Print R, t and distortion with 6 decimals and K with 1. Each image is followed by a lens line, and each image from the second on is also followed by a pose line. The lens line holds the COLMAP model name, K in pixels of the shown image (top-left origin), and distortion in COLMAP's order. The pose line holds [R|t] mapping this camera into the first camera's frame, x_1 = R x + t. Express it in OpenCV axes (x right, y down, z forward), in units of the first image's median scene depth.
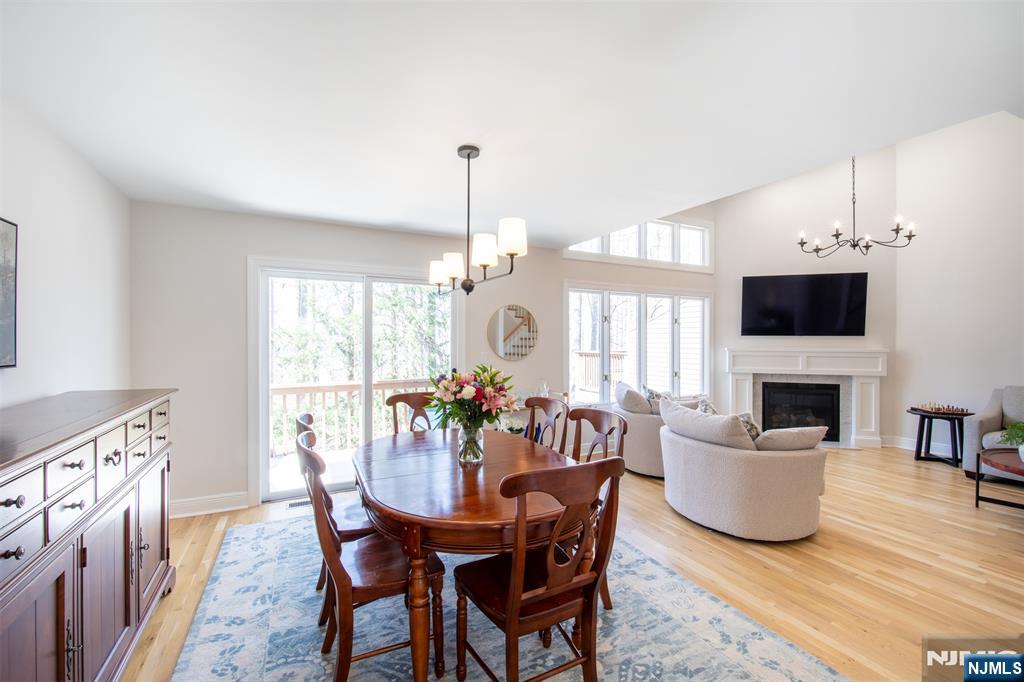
lens RADIAL K [[429.2, 0, 499.6], [0, 429.2, 337.9], [0, 0, 1]] dist [-0.019892, -0.000481]
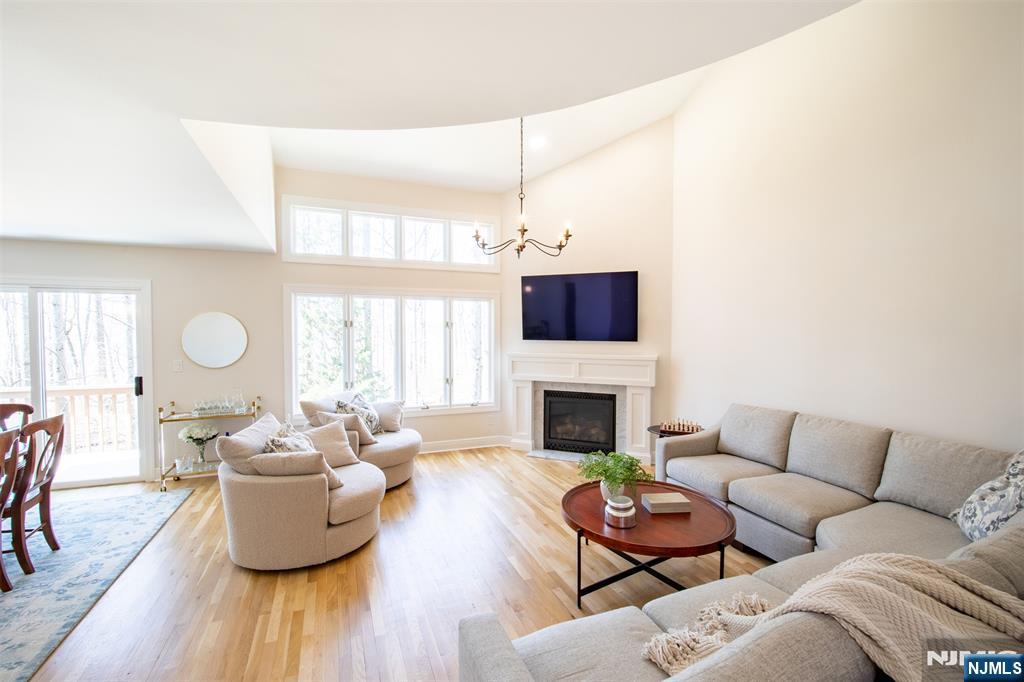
lens RADIAL K [[441.7, 0, 512.0], [0, 441.7, 341.0], [0, 0, 1]] dist [-0.027019, -0.000234]
pose [[0.997353, 0.003450, -0.072626, 0.676287], [-0.001586, 0.999668, 0.025706, -0.030541], [0.072691, -0.025522, 0.997028, 0.046582]]
